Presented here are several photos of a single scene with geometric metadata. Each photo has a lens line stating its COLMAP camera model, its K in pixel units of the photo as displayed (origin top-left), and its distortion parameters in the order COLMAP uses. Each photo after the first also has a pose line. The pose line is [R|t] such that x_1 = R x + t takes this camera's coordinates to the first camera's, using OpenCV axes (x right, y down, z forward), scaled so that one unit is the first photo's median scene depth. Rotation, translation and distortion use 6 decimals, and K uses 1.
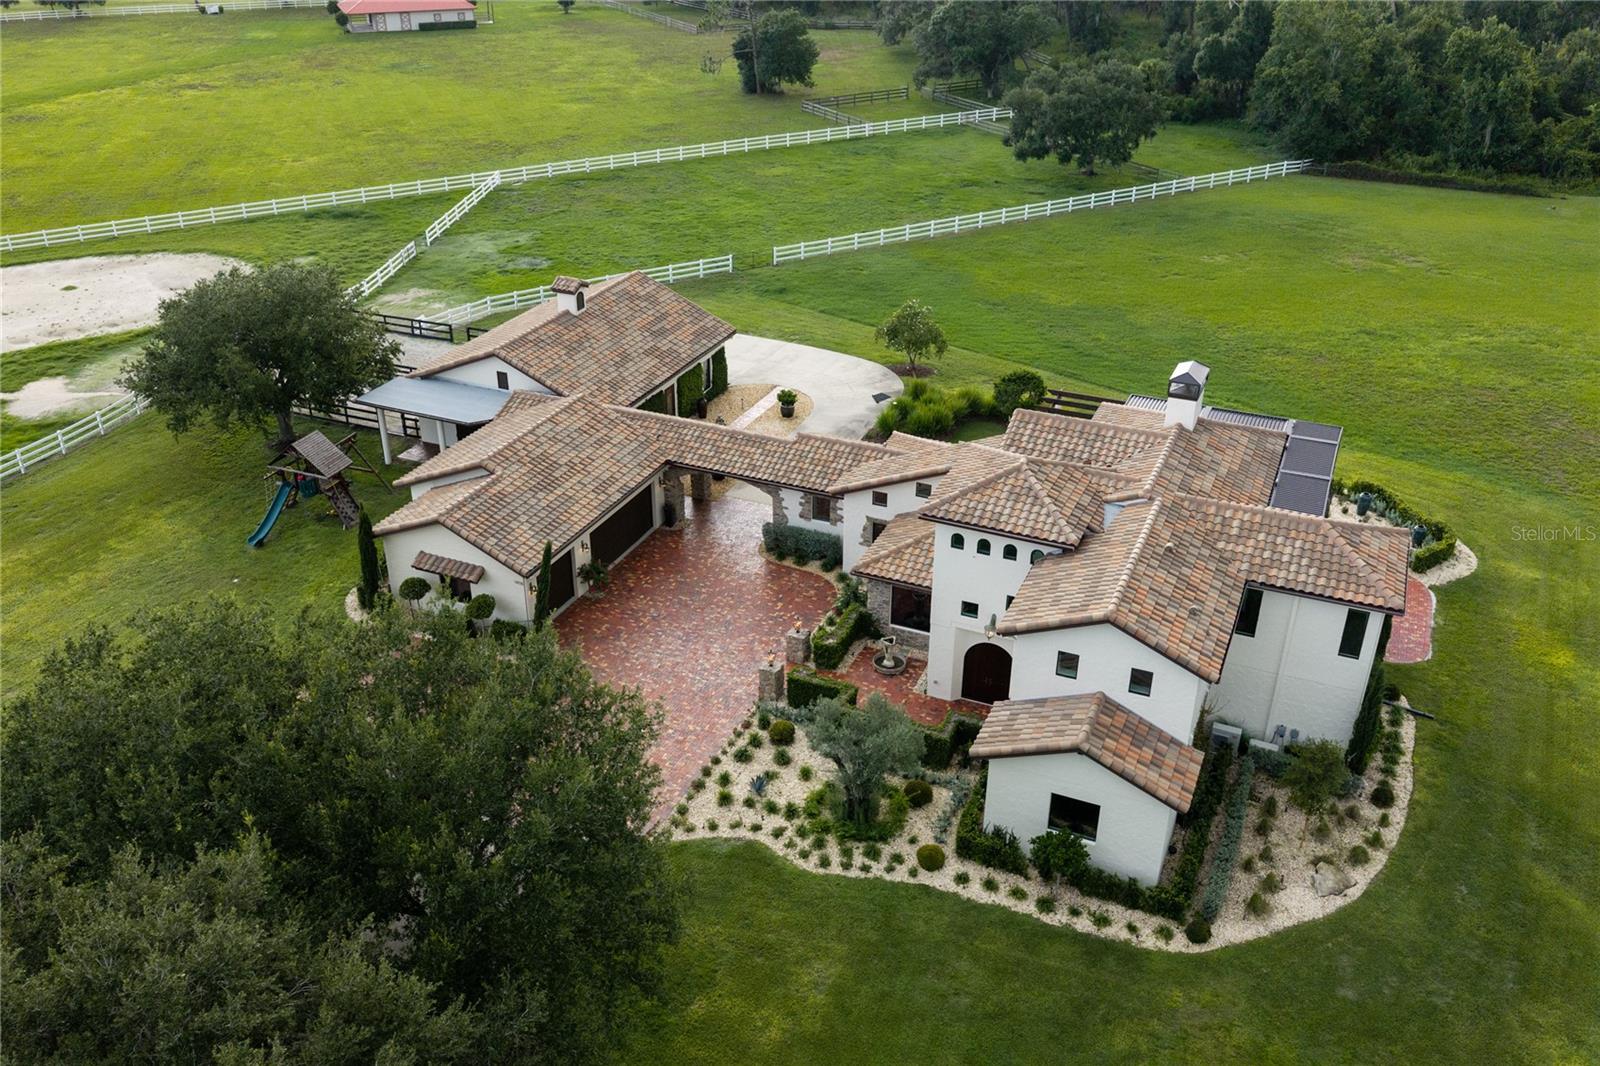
lens RADIAL K [[1328.8, 0, 800.0], [0, 1328.8, 533.0], [0, 0, 1]] dist [0.018017, -0.033678]
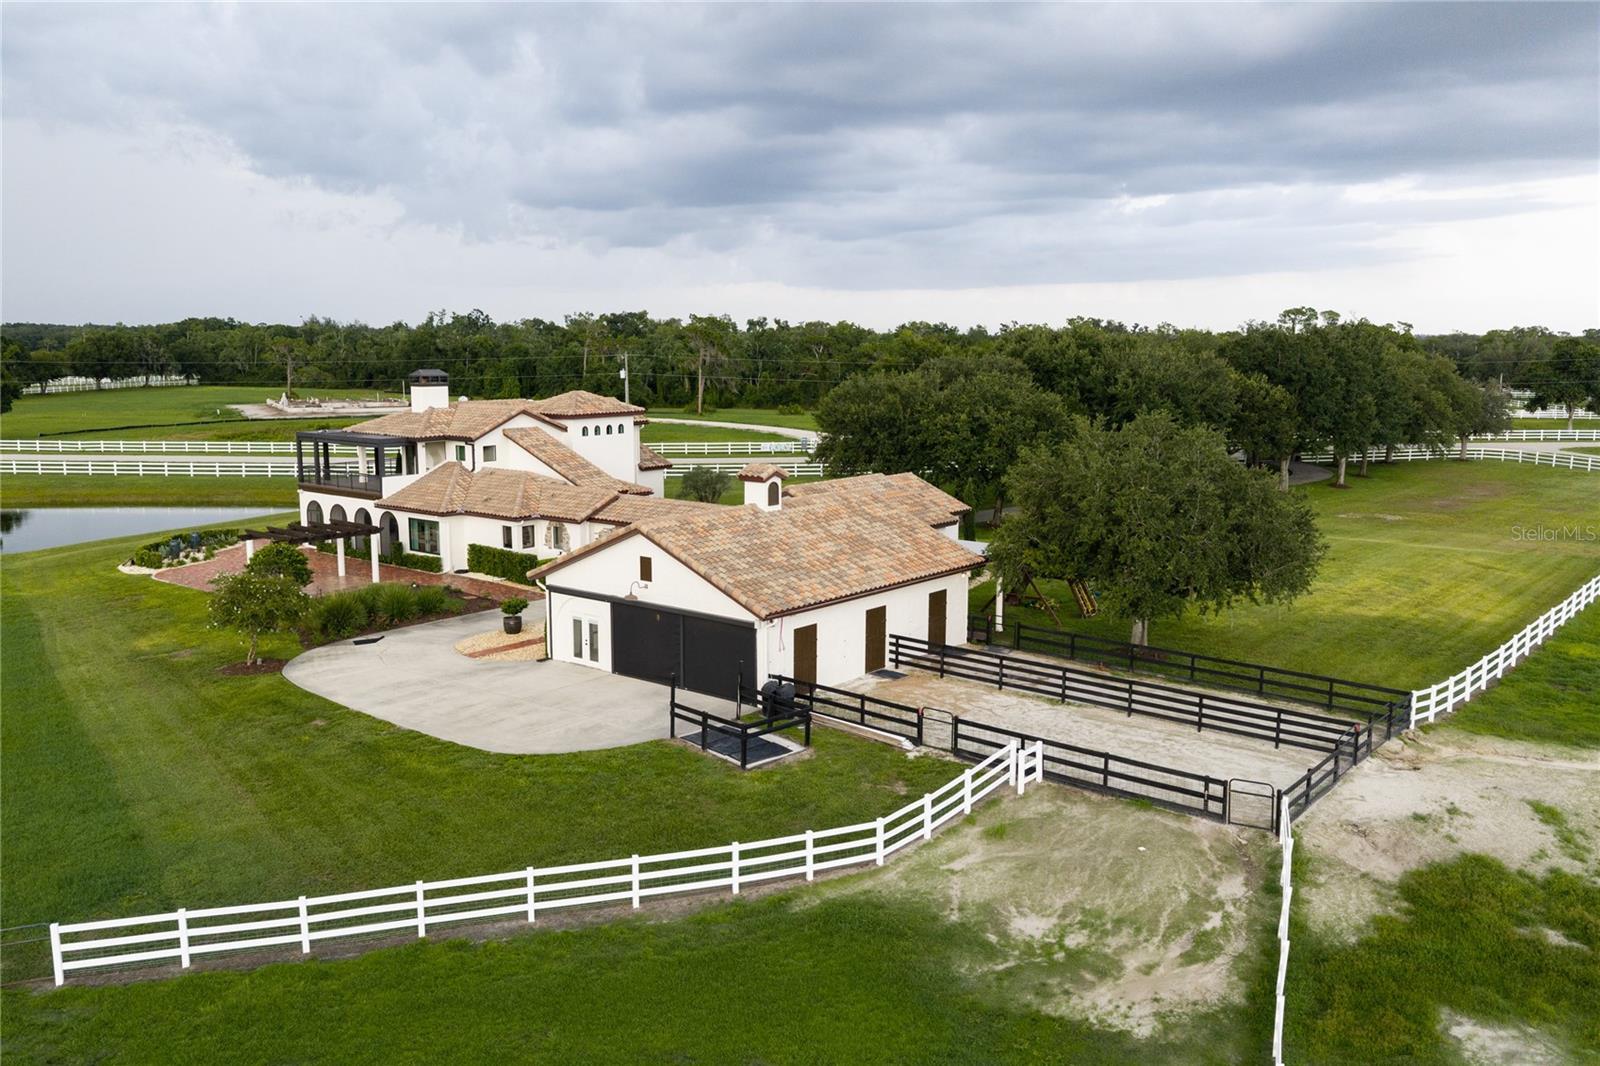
lens RADIAL K [[1328.8, 0, 800.0], [0, 1328.8, 533.0], [0, 0, 1]] dist [0.018017, -0.033678]
pose [[-0.963732, -0.045972, 0.262884, -0.480033], [0.121453, 0.801580, 0.585422, -0.732467], [-0.237636, 0.596118, -0.766924, 1.944793]]
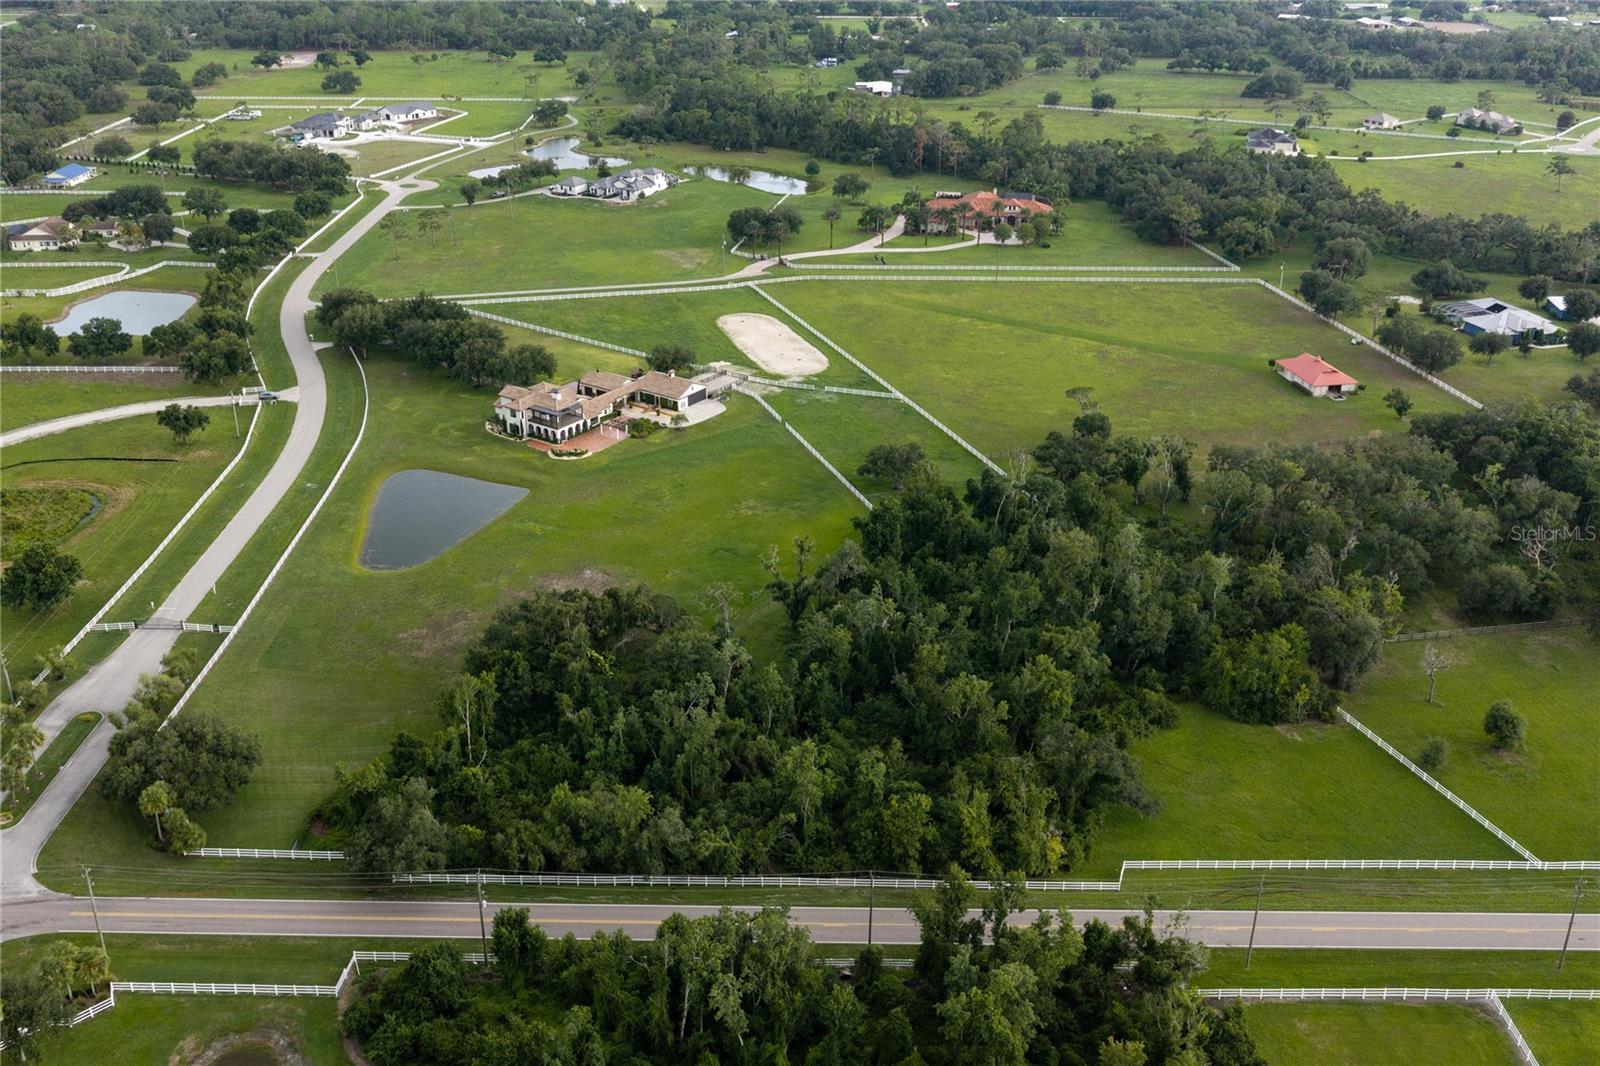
lens RADIAL K [[1502.5, 0, 800.0], [0, 1502.5, 533.0], [0, 0, 1]] dist [-0.006797, -0.005217]
pose [[-0.193111, 0.411777, -0.890588, 5.703972], [-0.475090, 0.754932, 0.452071, -2.878111], [0.858486, 0.510410, 0.049846, 1.721476]]
